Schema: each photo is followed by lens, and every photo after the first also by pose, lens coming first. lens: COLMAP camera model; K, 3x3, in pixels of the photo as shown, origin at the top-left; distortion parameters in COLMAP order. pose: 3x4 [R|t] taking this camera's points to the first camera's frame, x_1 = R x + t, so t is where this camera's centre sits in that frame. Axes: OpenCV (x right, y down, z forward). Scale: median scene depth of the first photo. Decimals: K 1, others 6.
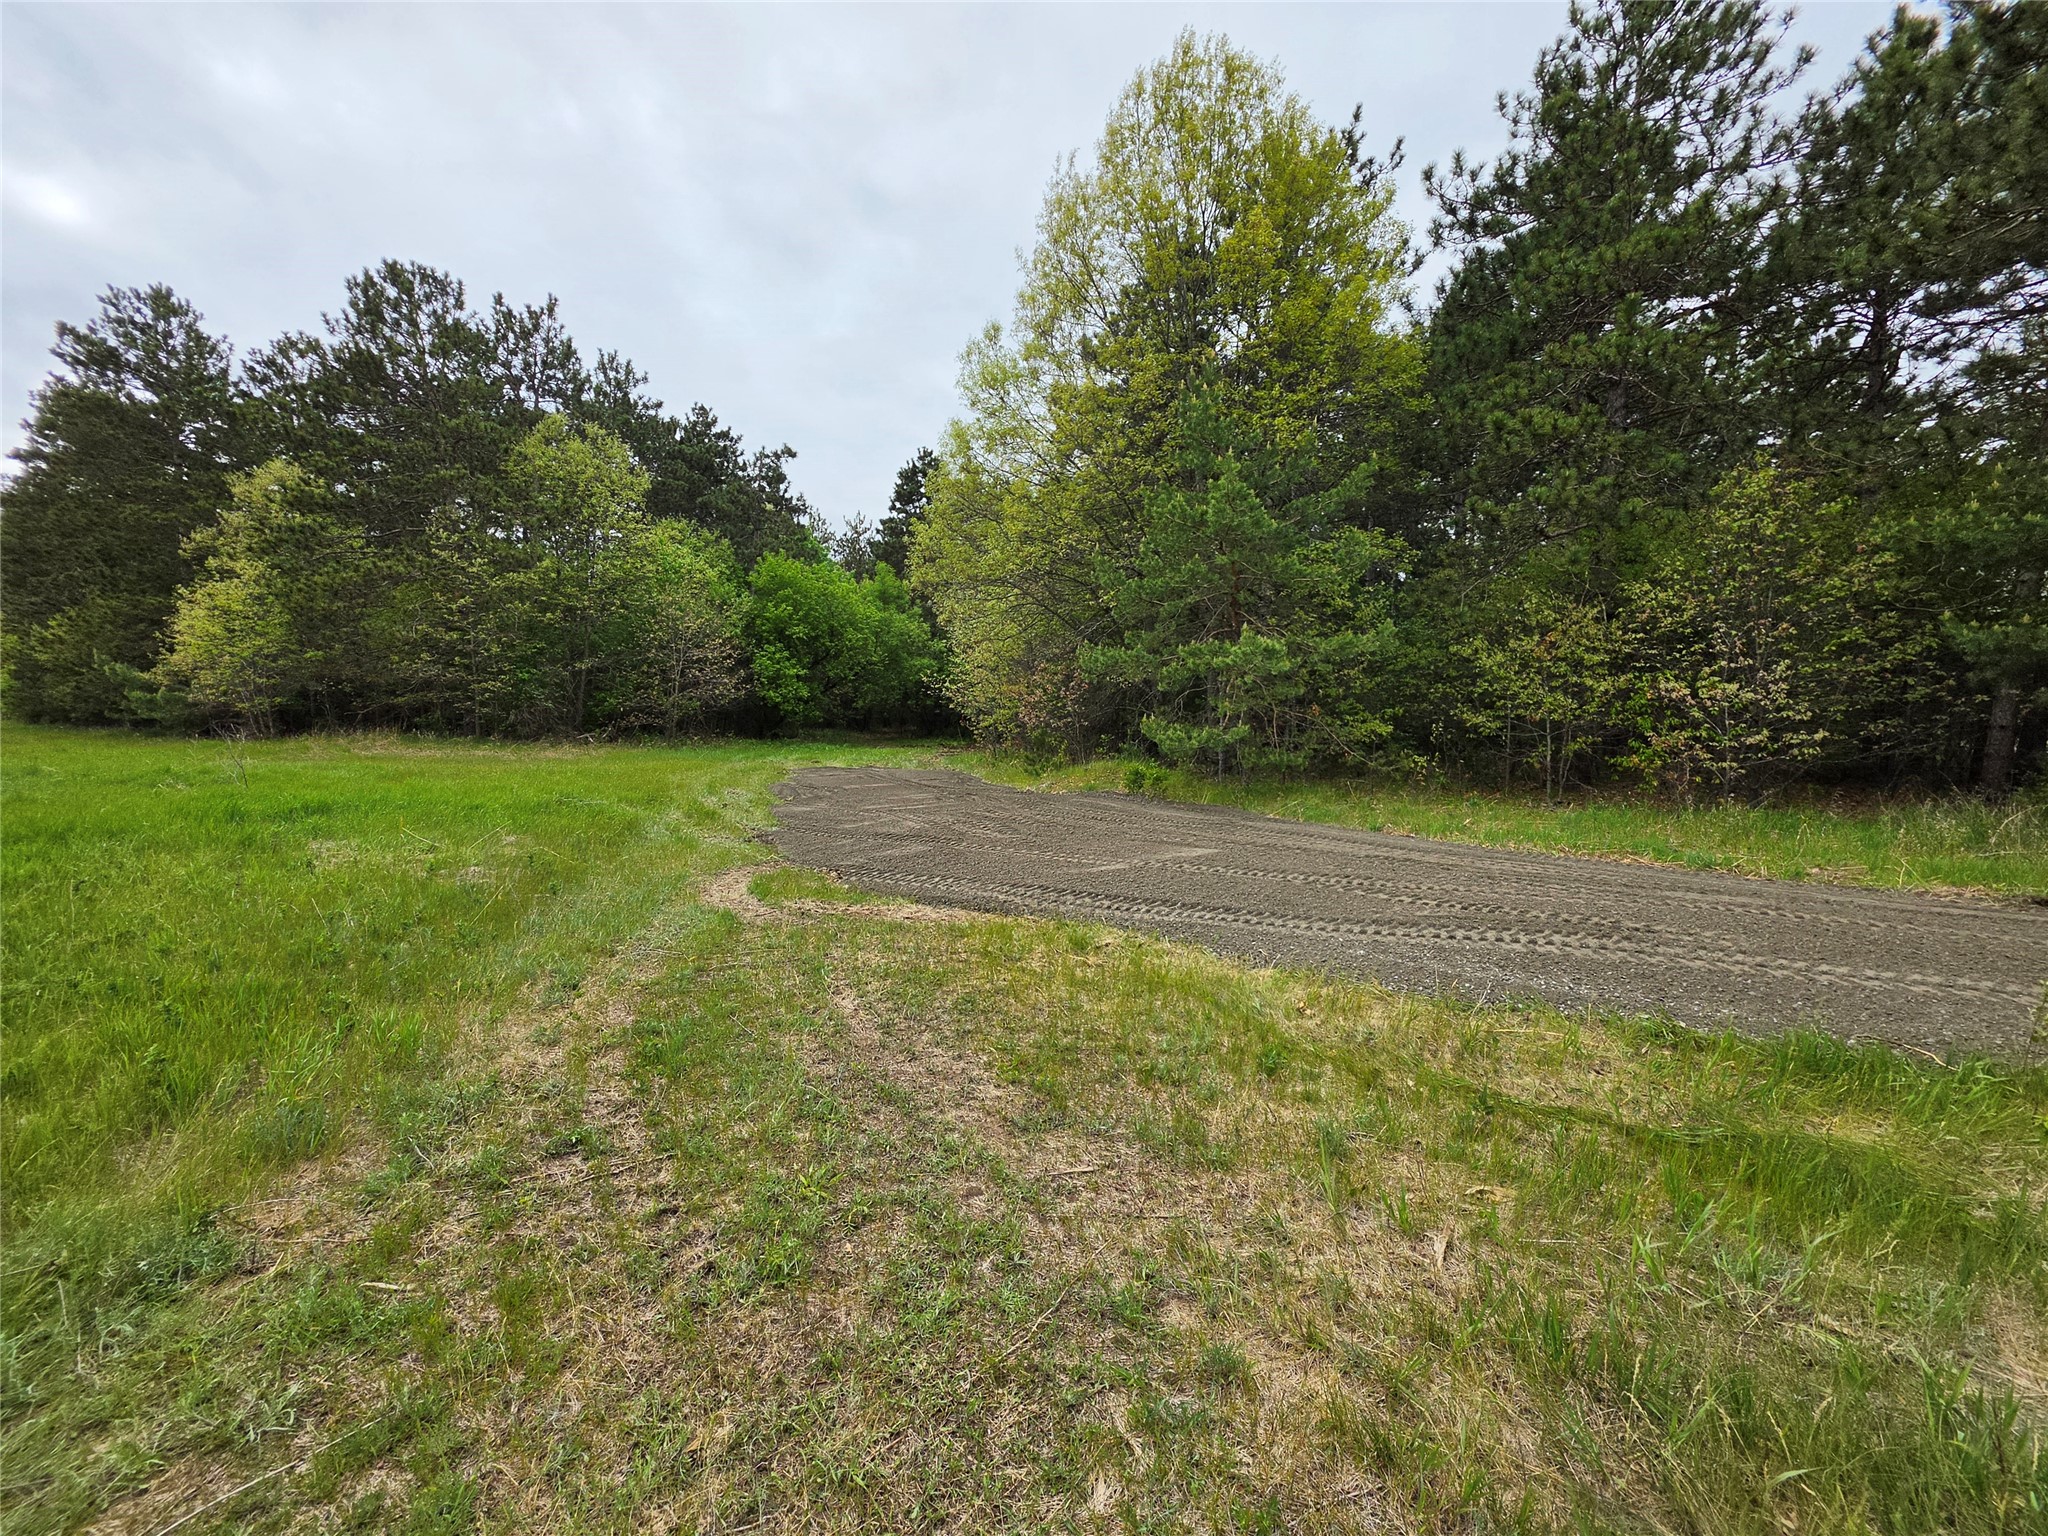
lens RADIAL K [[816.9, 0, 1020.1], [0, 816.9, 757.6], [0, 0, 1]] dist [-0.011082, 0.003495]
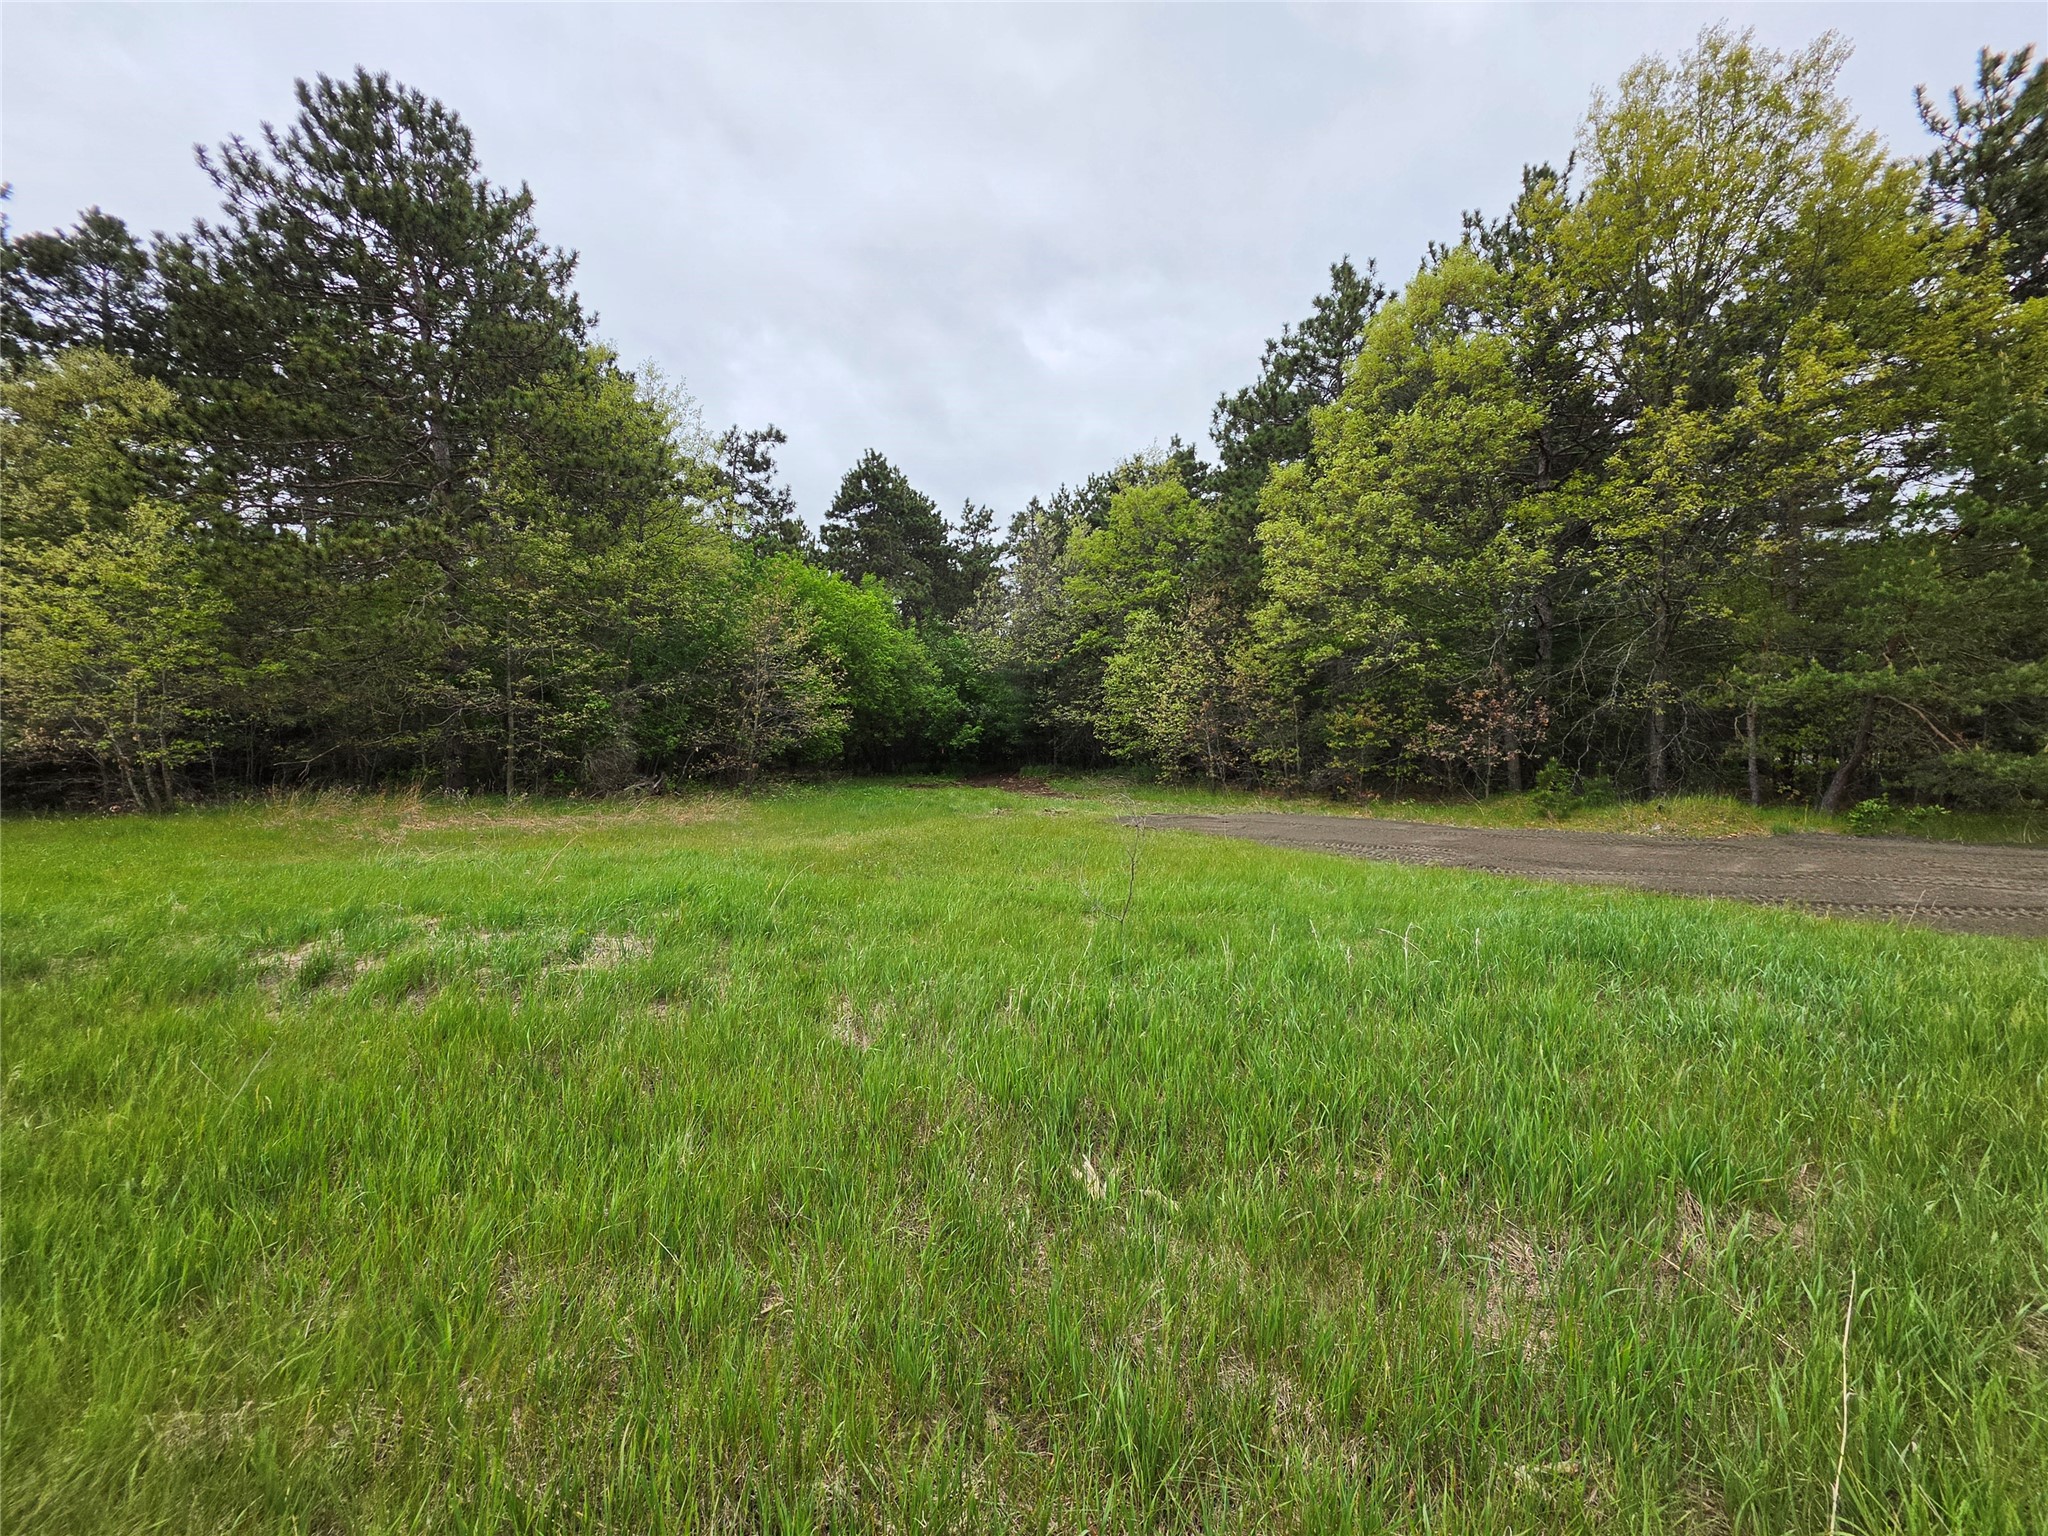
lens RADIAL K [[816.9, 0, 1013.6], [0, 816.9, 759.0], [0, 0, 1]] dist [-0.011082, 0.003495]
pose [[0.946517, -0.027021, 0.321519, -0.477516], [0.038147, 0.998870, -0.028354, -0.019016], [-0.320390, 0.039103, 0.946478, 0.218064]]
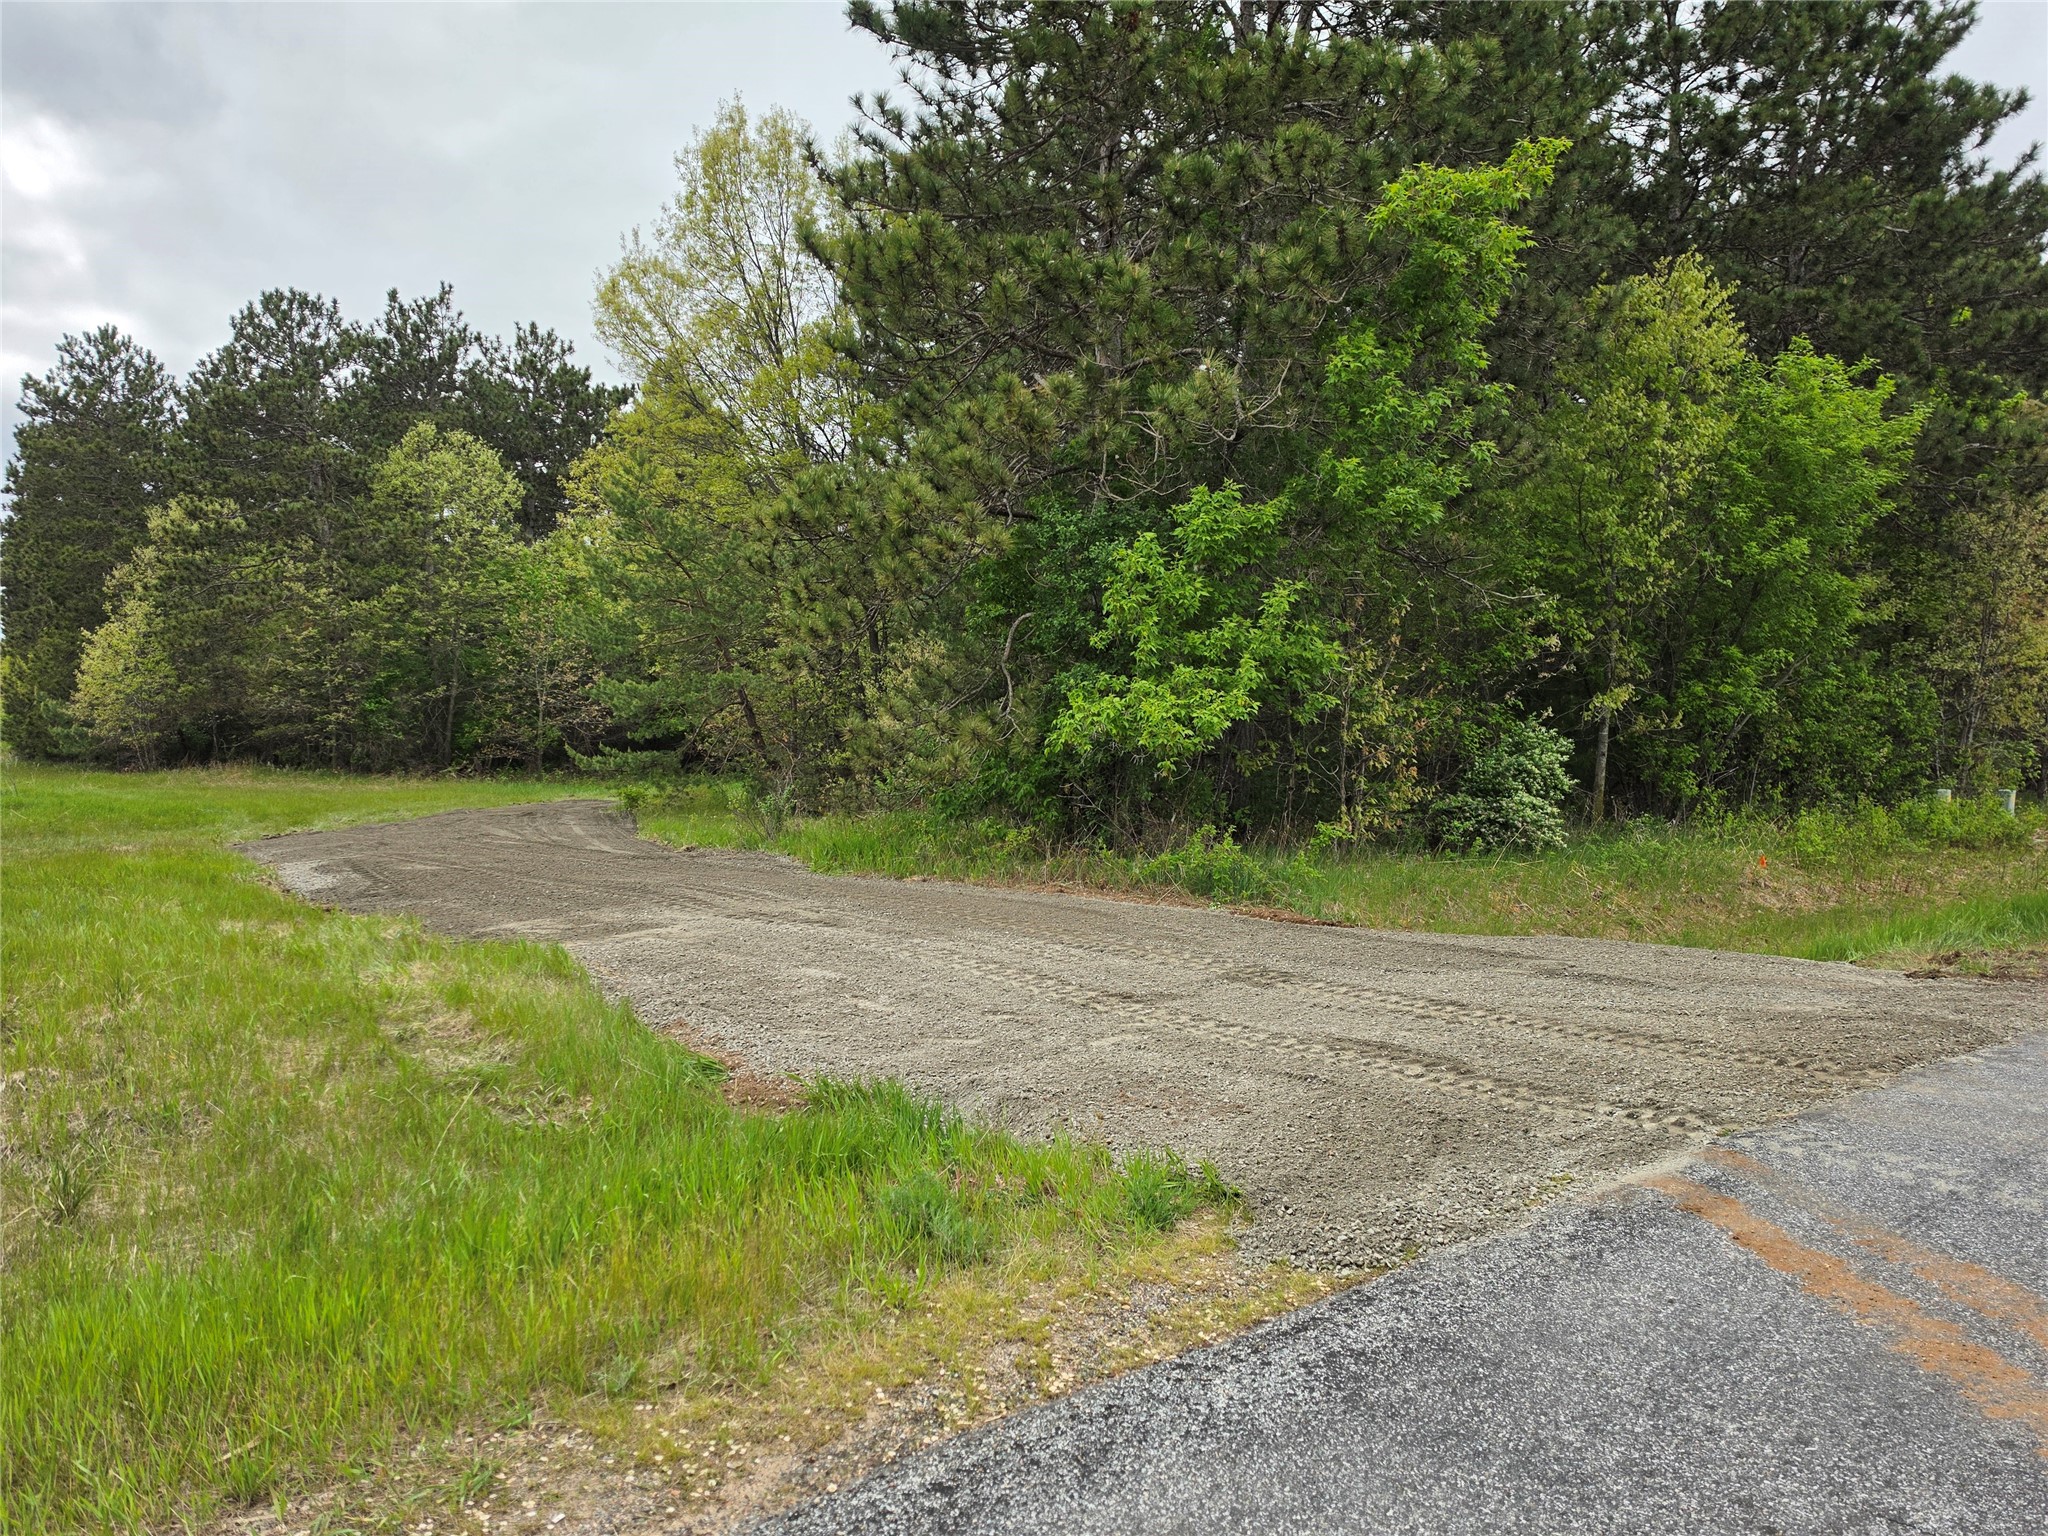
lens RADIAL K [[1398.0, 0, 1006.9], [0, 1398.0, 765.8], [0, 0, 1]] dist [0.000742, -0.018560]
pose [[0.953586, -0.001024, -0.301118, 0.553318], [-0.011076, 0.999198, -0.038473, 0.021081], [0.300916, 0.040023, 0.952811, -0.305821]]
